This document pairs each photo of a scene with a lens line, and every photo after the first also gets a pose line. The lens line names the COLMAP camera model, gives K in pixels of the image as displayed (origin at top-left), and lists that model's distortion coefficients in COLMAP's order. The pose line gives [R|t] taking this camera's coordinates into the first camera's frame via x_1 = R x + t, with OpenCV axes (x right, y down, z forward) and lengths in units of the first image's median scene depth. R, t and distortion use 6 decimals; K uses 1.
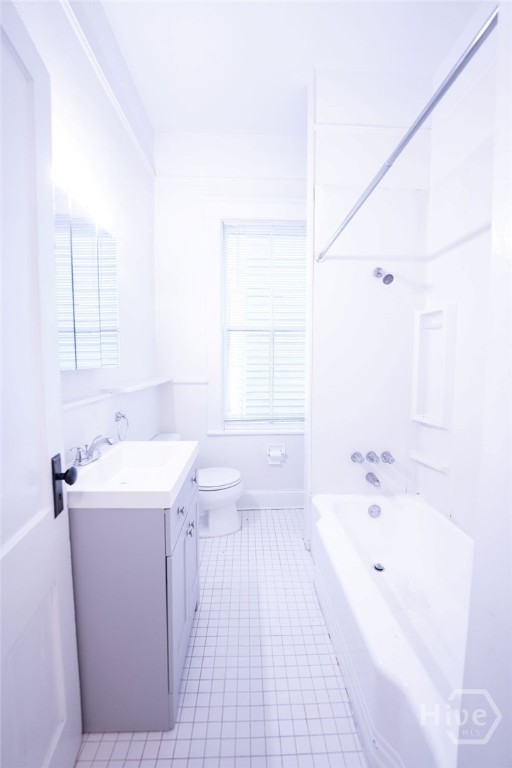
lens RADIAL K [[309.1, 0, 257.5], [0, 309.1, 381.6], [0, 0, 1]] dist [-0.024371, 0.000251]
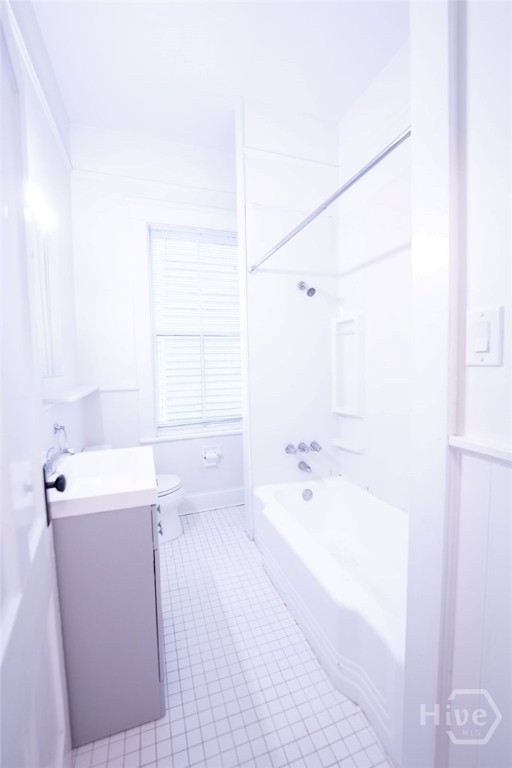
lens RADIAL K [[320.3, 0, 258.5], [0, 320.3, 383.4], [0, 0, 1]] dist [-0.025586, -0.000170]
pose [[0.954618, -0.040978, 0.294999, -0.122756], [0.043619, 0.999045, -0.002376, 0.004724], [-0.294620, 0.015136, 0.955495, -0.082121]]
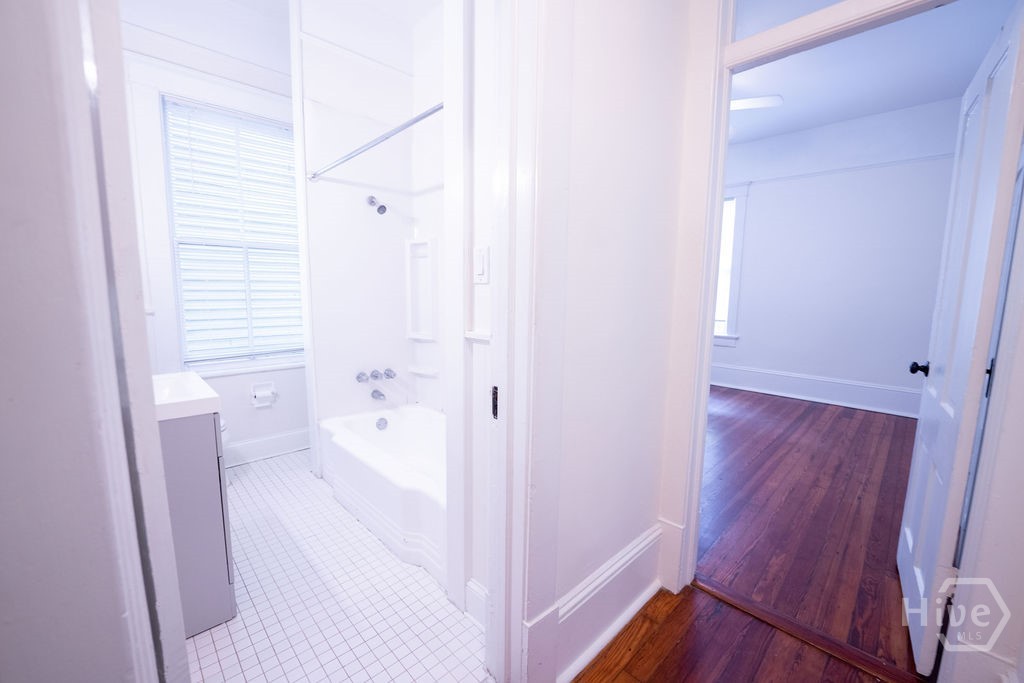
lens RADIAL K [[412.2, 0, 511.5], [0, 412.2, 344.4], [0, 0, 1]] dist [-0.024371, 0.000251]
pose [[0.743097, -0.079722, 0.664418, -0.221192], [0.036962, 0.996252, 0.078200, 0.044691], [-0.668163, -0.033552, 0.743258, -0.378659]]
